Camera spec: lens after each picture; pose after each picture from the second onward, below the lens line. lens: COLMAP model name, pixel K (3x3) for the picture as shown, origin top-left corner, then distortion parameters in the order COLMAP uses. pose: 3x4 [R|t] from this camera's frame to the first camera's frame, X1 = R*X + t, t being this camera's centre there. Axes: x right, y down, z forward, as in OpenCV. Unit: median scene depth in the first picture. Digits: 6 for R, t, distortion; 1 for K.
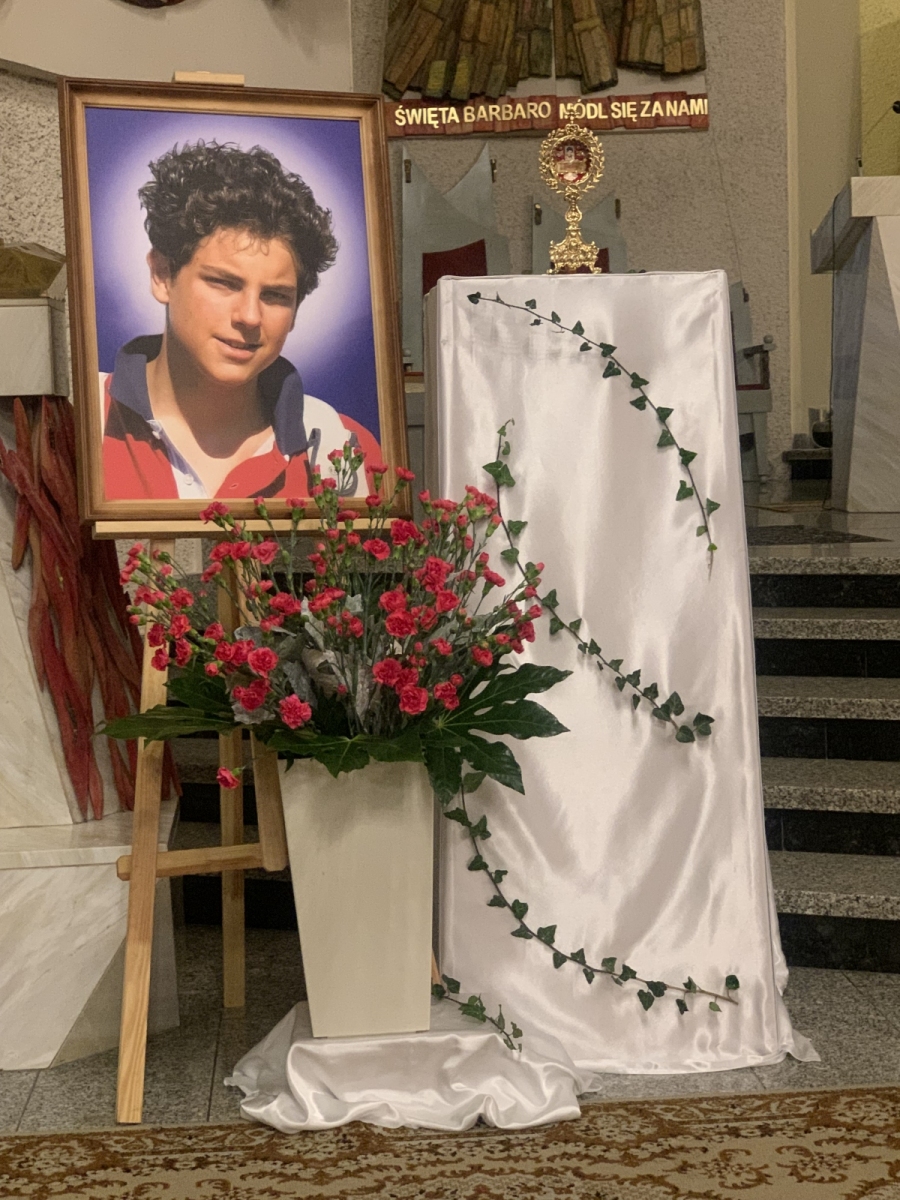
lens RADIAL K [[2046.8, 0, 446.8], [0, 2046.8, 645.0], [0, 0, 1]] dist [-0.019589, 0.000000]
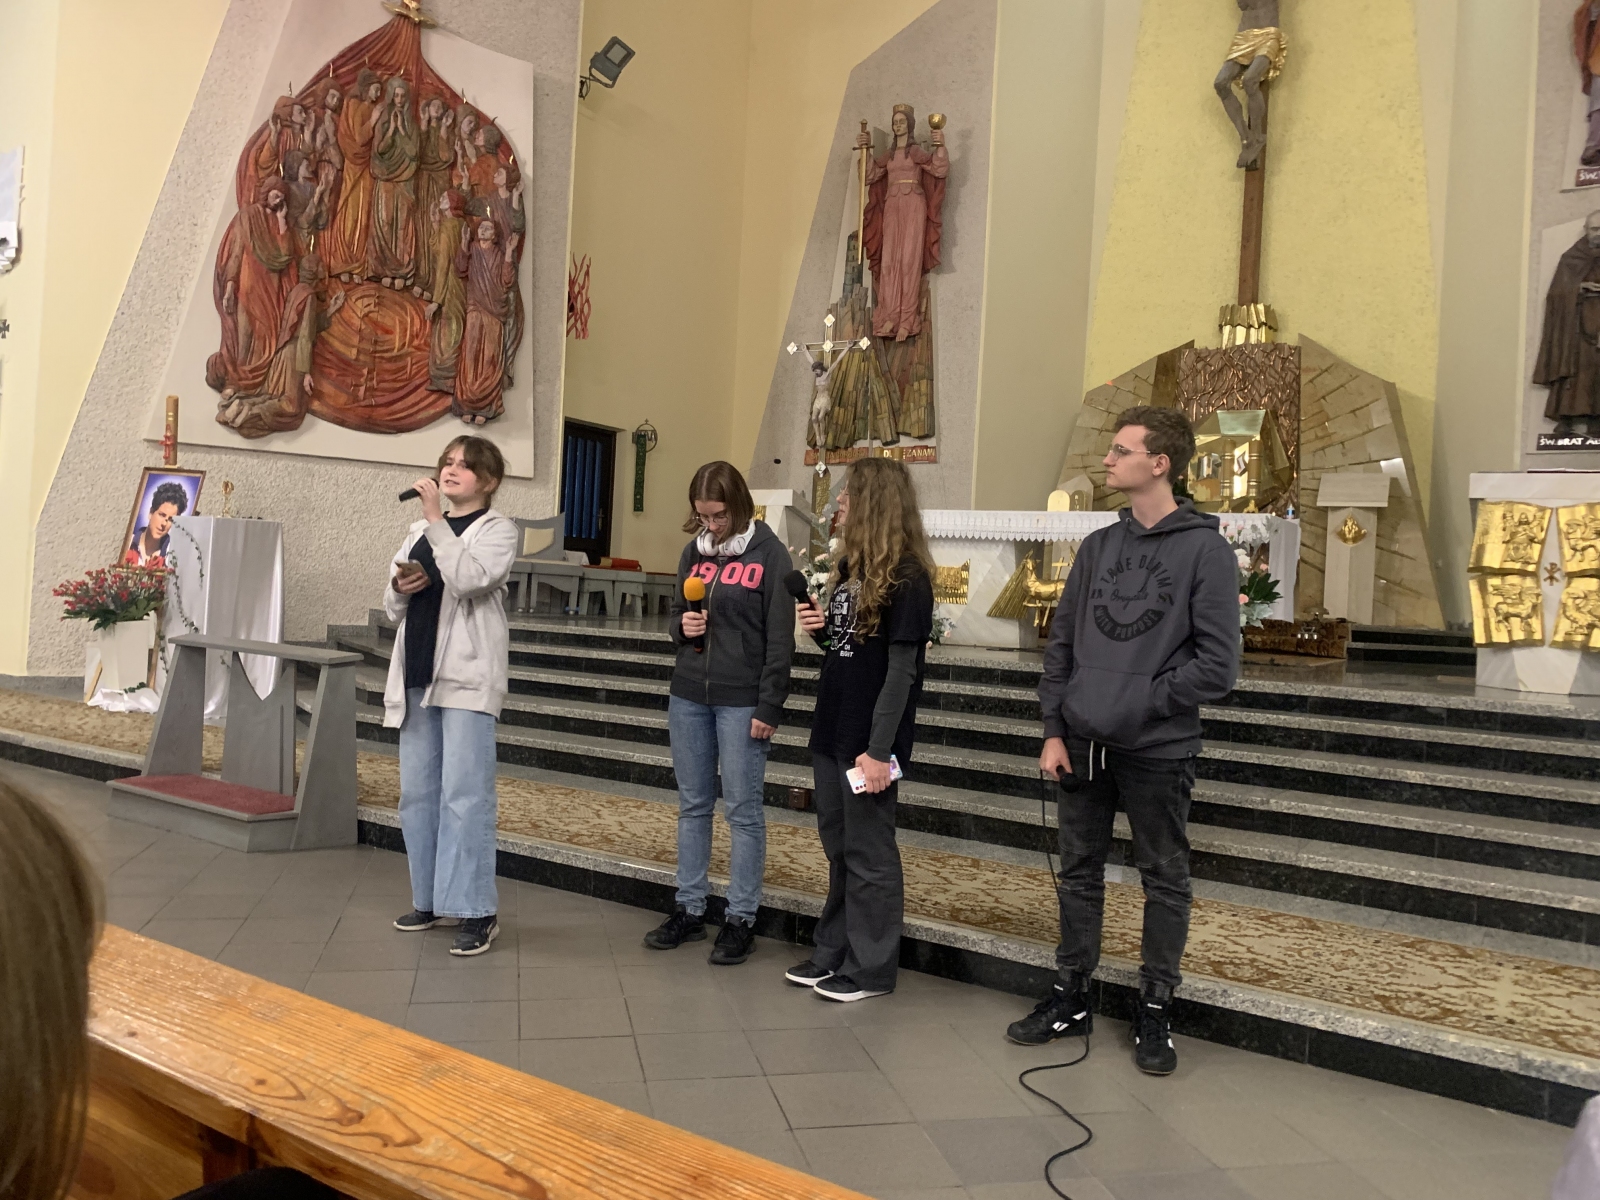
lens RADIAL K [[1201.0, 0, 798.9], [0, 1201.0, 592.8], [0, 0, 1]] dist [0.021726, -0.038521]
pose [[0.798704, 0.072742, -0.597311, 0.787515], [-0.143407, 0.987074, -0.071550, -0.010126], [0.584386, 0.142806, 0.798811, -0.059130]]
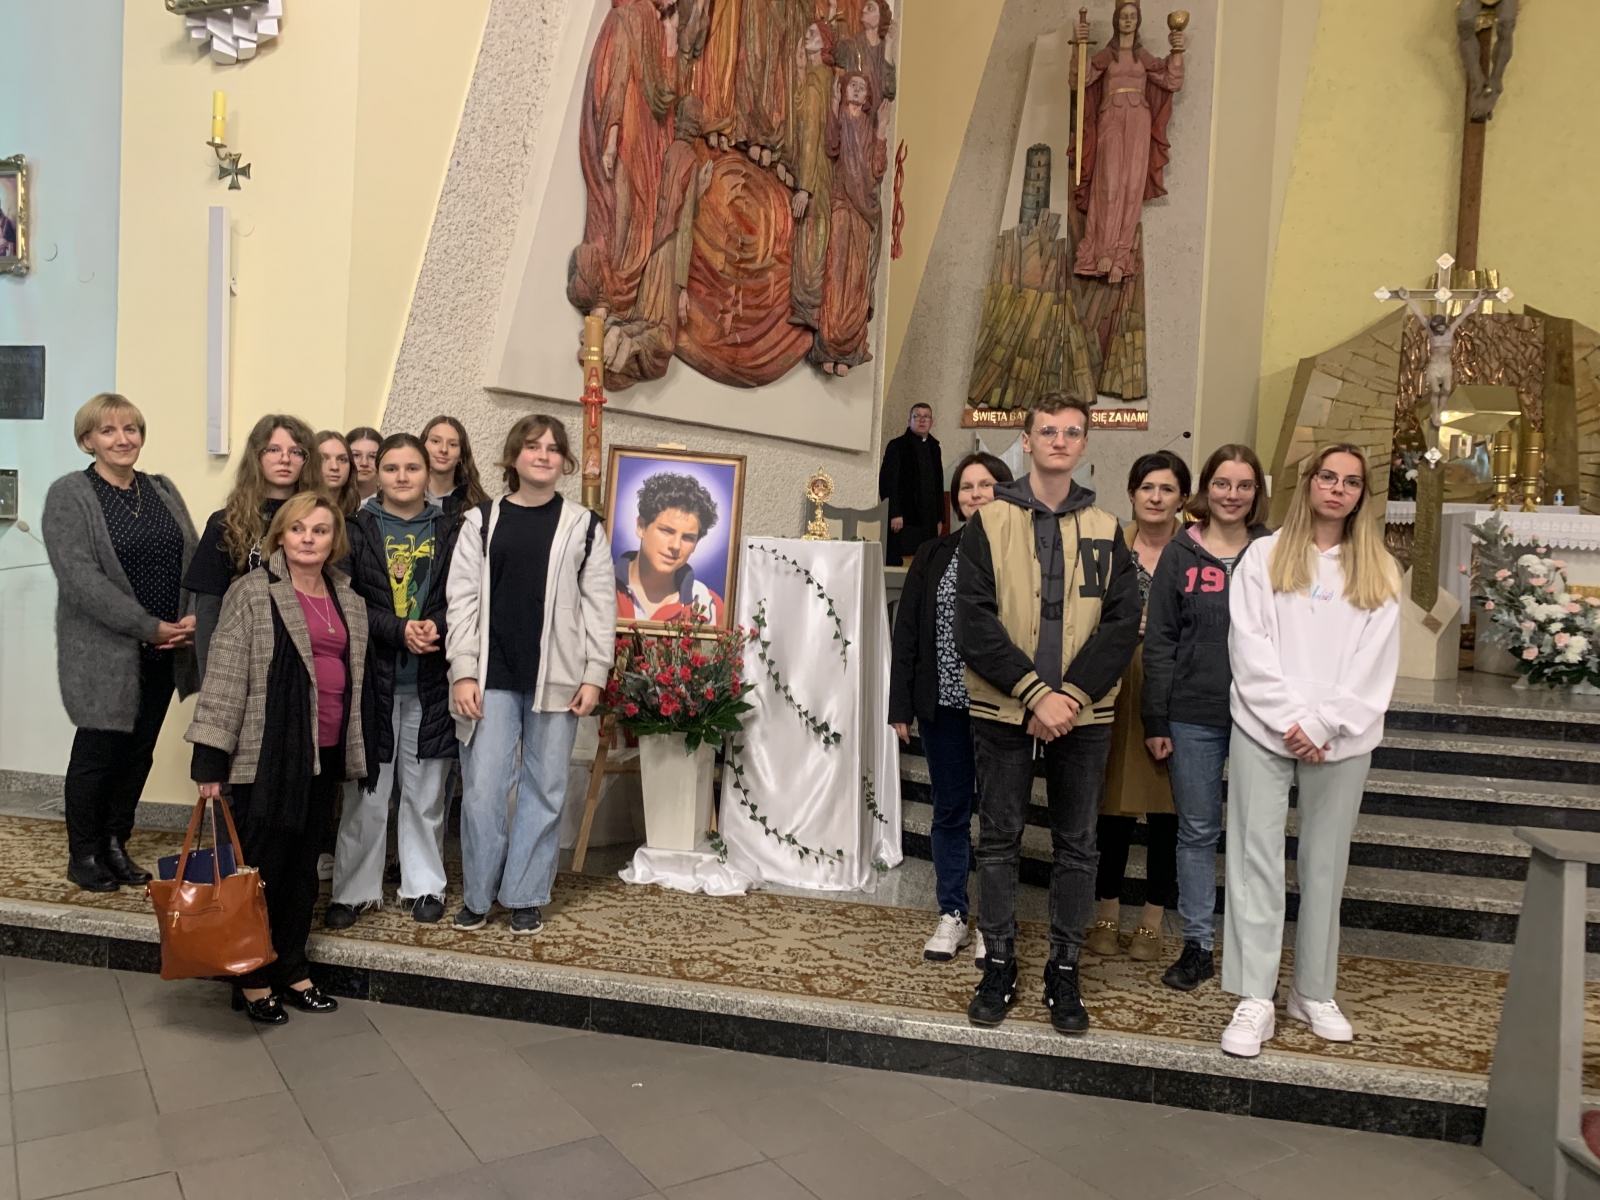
lens RADIAL K [[1201.0, 0, 801.8], [0, 1201.0, 602.3], [0, 0, 1]] dist [0.021726, -0.038521]
pose [[0.958111, 0.086317, -0.273082, 0.143017], [-0.104350, 0.993170, -0.052186, -0.011914], [0.266712, 0.078497, 0.960574, -0.101860]]
